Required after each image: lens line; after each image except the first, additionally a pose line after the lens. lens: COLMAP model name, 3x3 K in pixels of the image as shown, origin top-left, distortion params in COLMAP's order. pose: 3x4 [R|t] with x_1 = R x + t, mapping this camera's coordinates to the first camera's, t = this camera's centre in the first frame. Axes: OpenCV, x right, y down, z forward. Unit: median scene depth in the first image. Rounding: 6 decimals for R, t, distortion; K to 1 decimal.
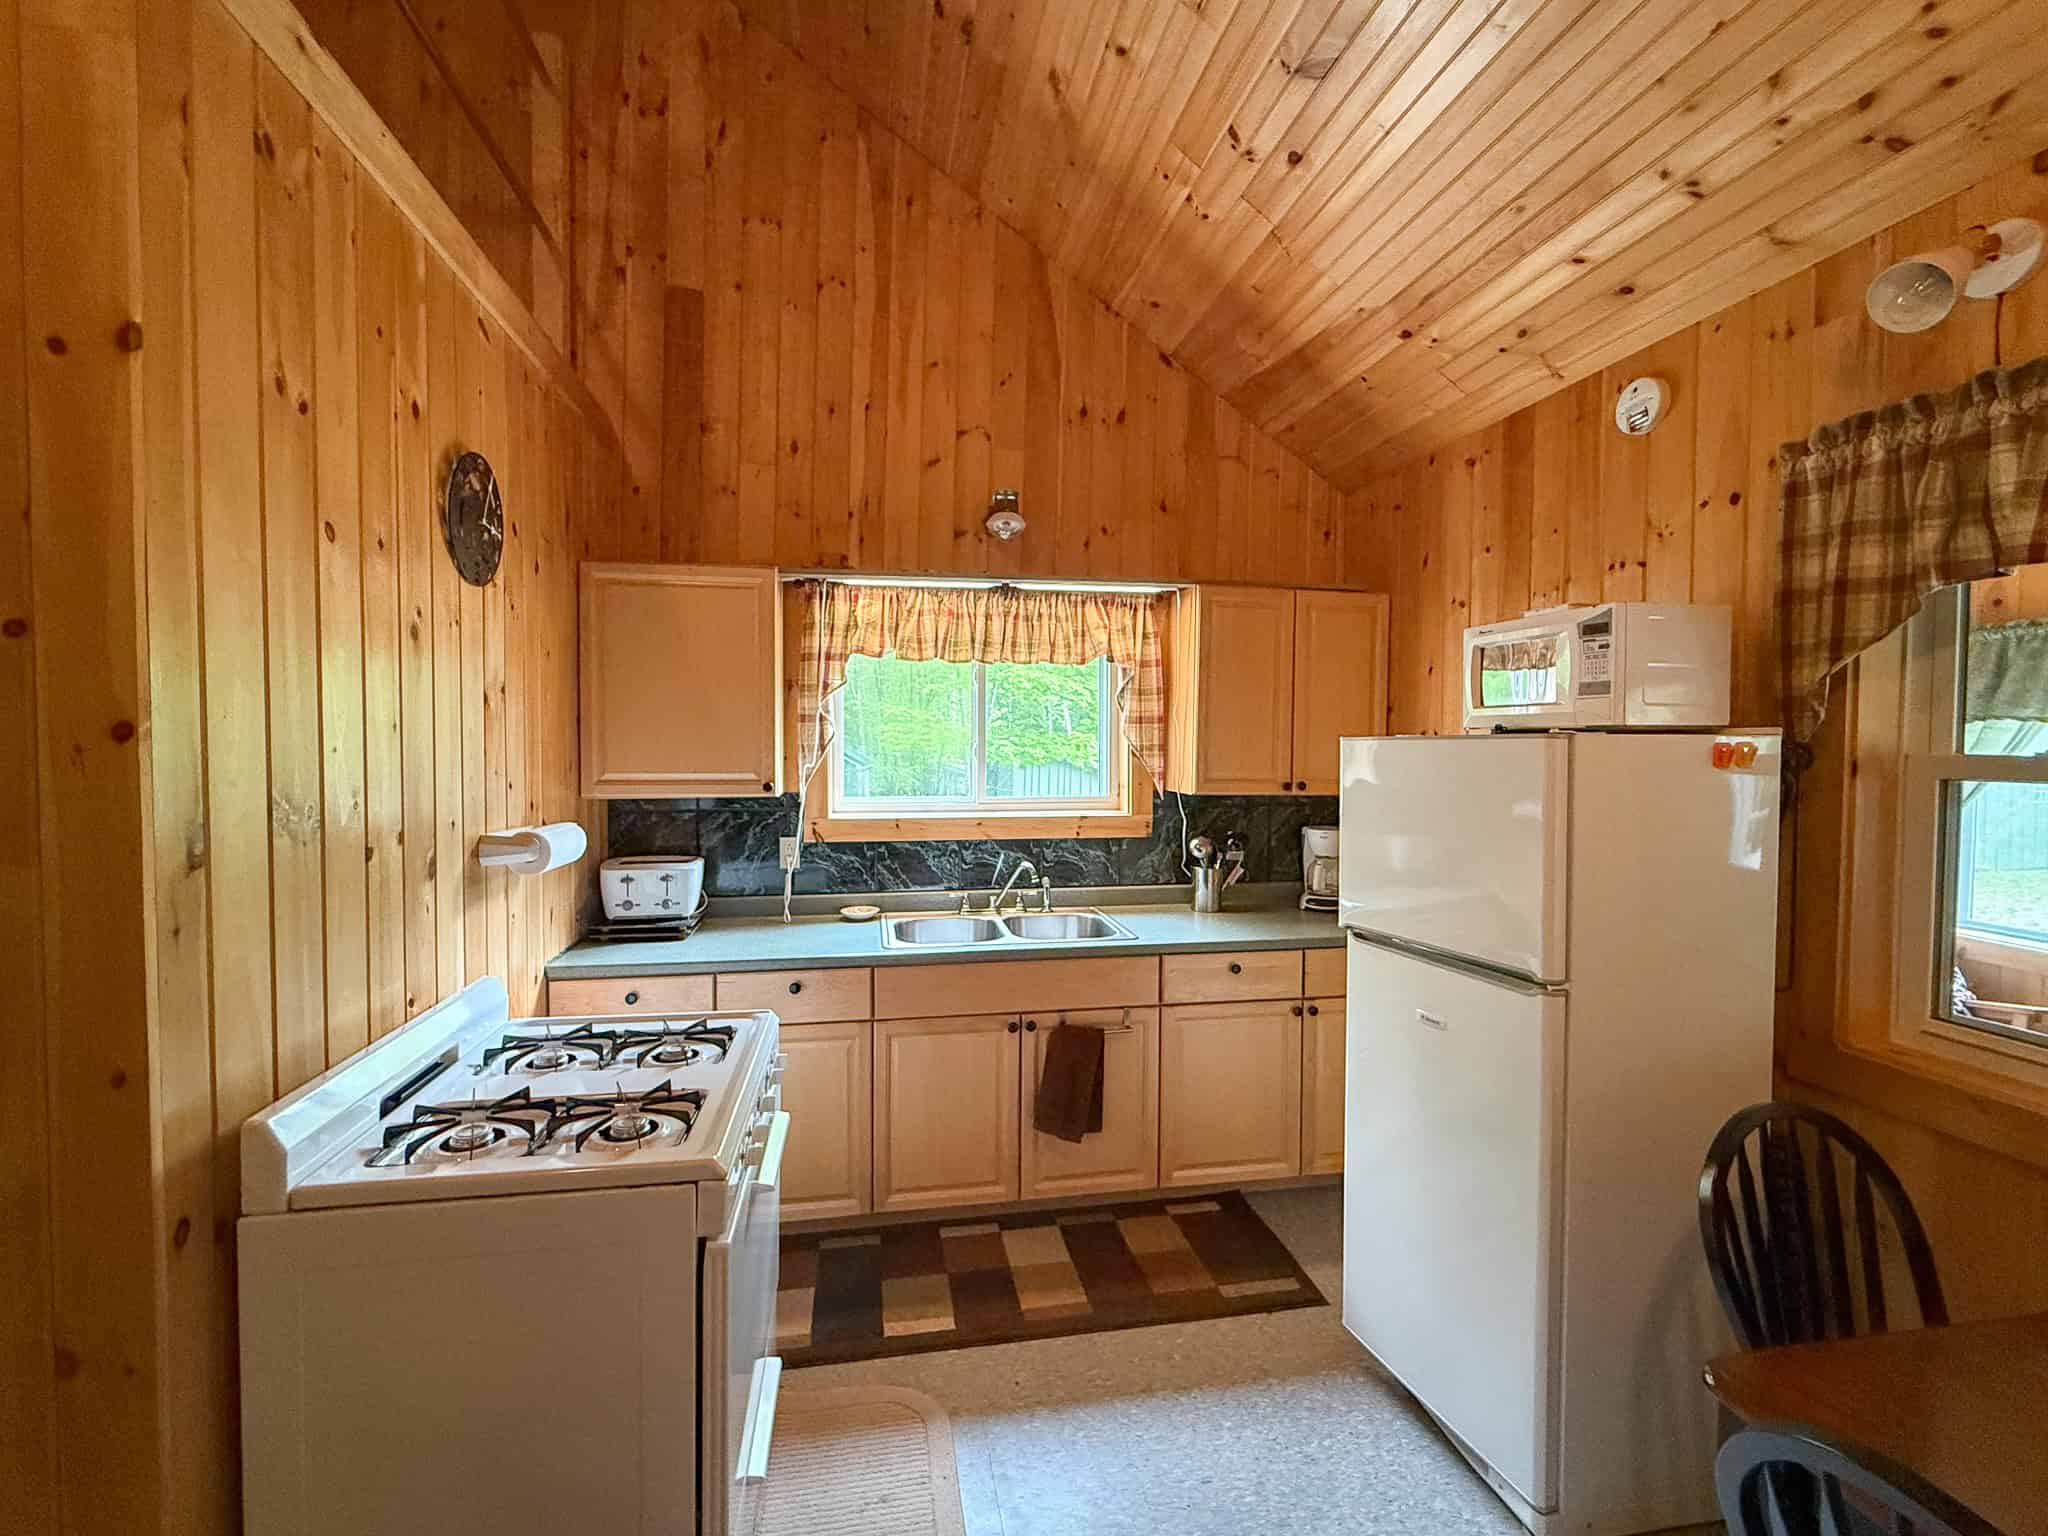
lens RADIAL K [[878.9, 0, 1025.7], [0, 878.9, 779.0], [0, 0, 1]] dist [0.006020, 0.000799]
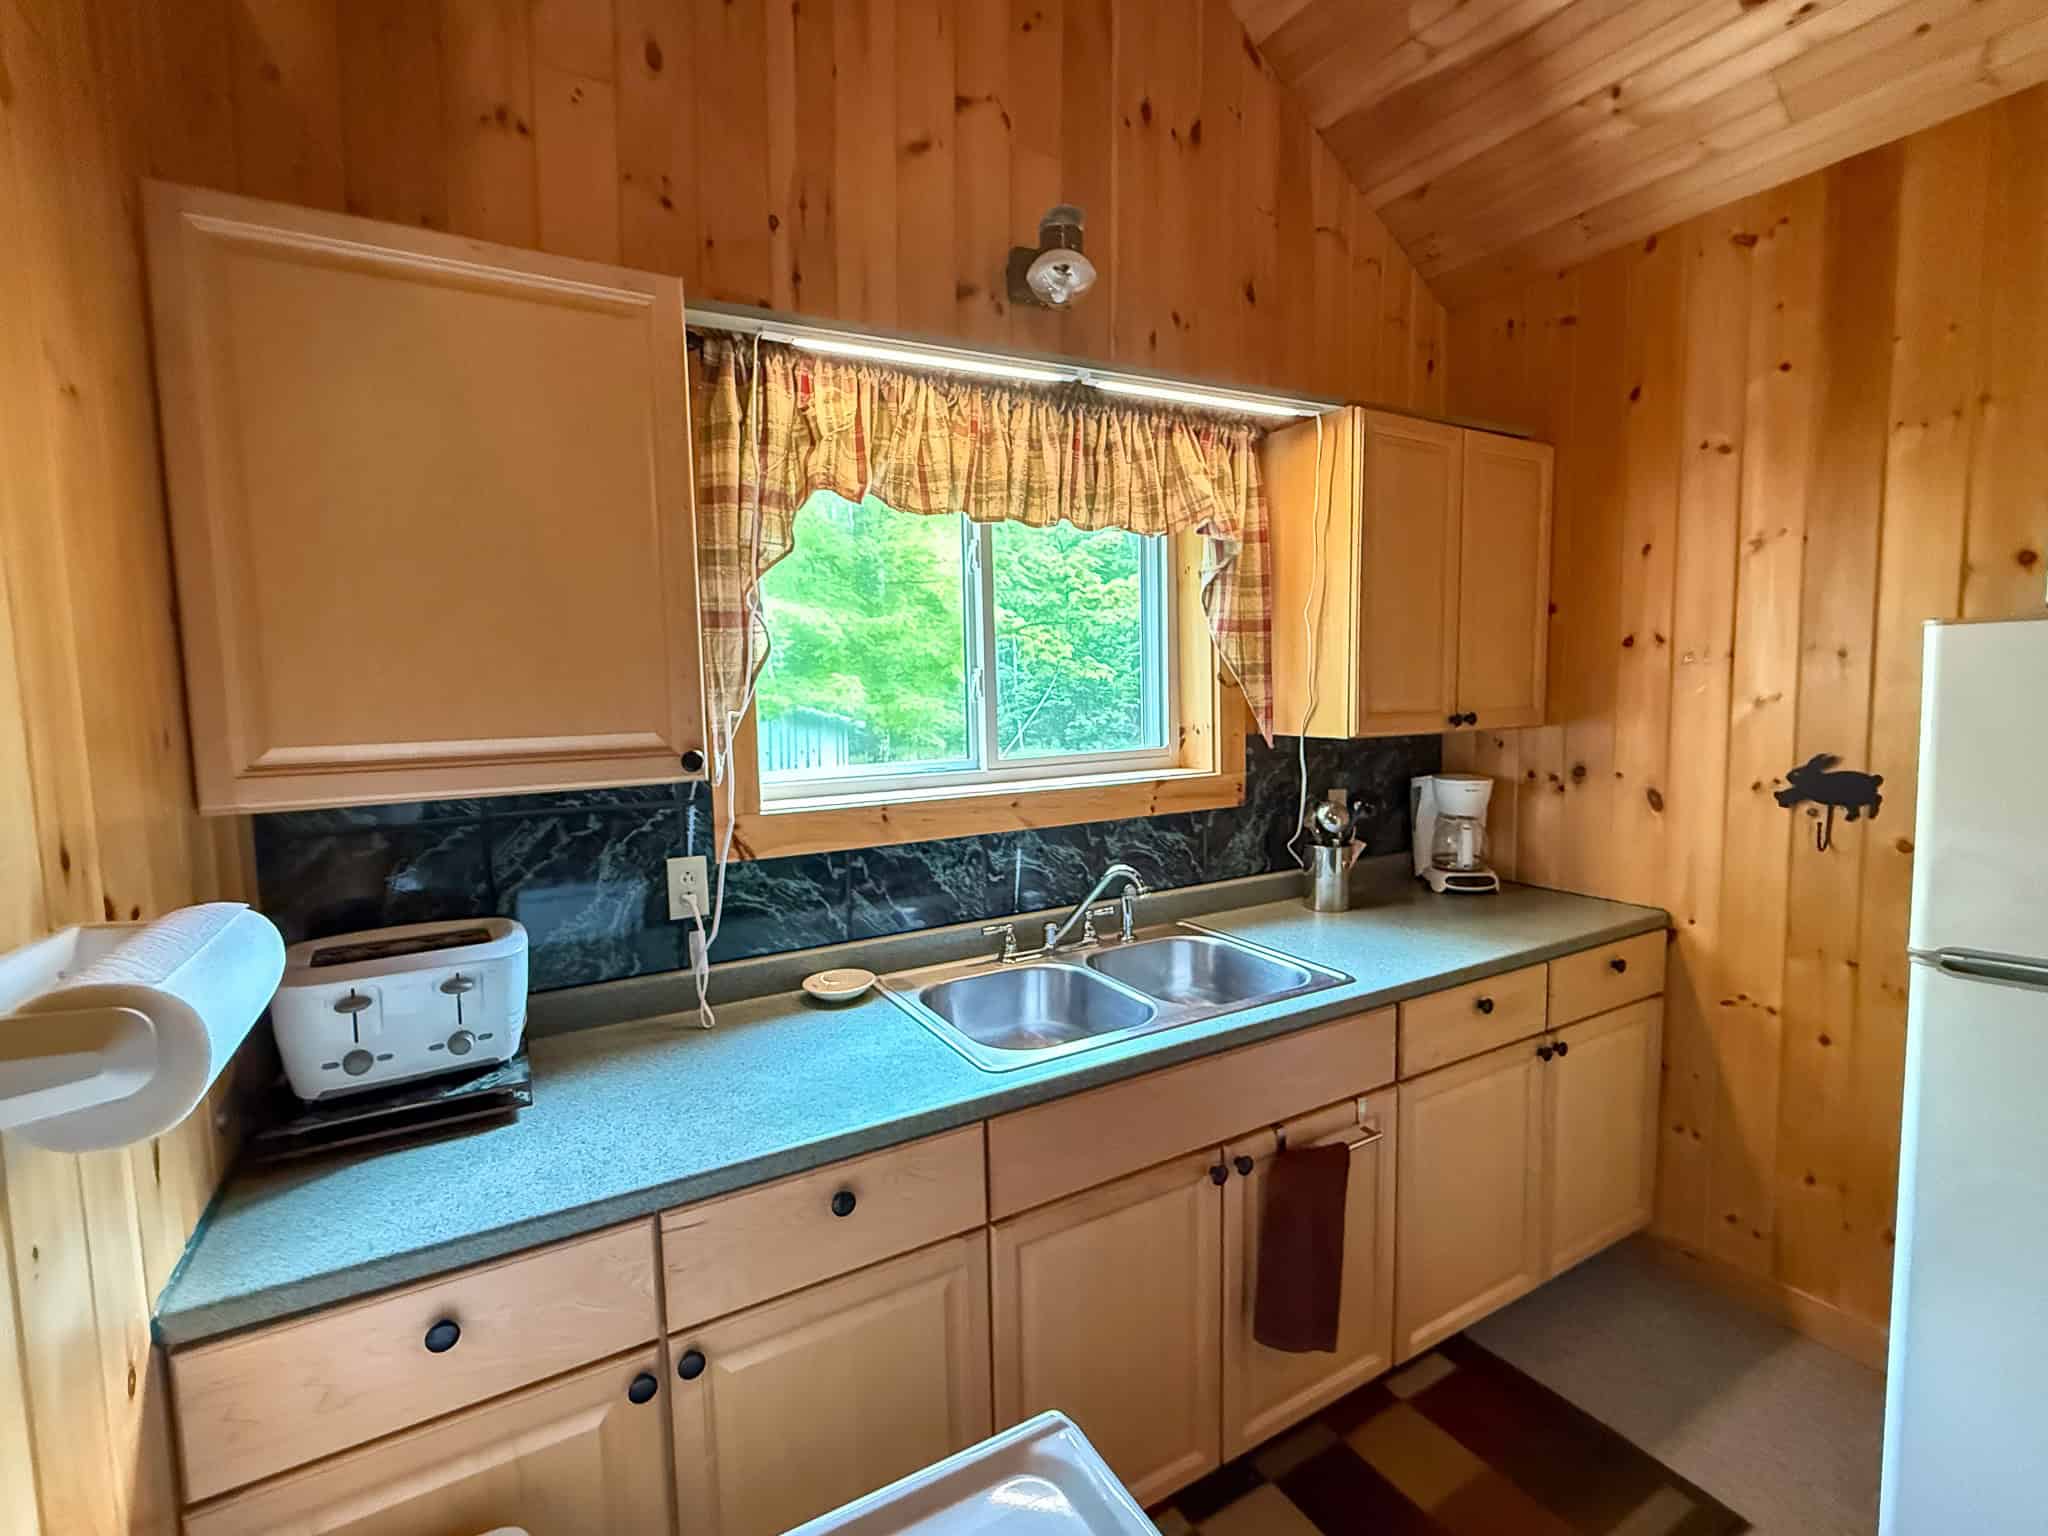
lens RADIAL K [[923.4, 0, 1025.5], [0, 923.4, 774.8], [0, 0, 1]] dist [0.001316, -0.001333]
pose [[0.940729, -0.057566, 0.334239, -0.263850], [0.040452, 0.997500, 0.057946, -0.004216], [-0.336739, -0.040990, 0.940706, 0.438381]]
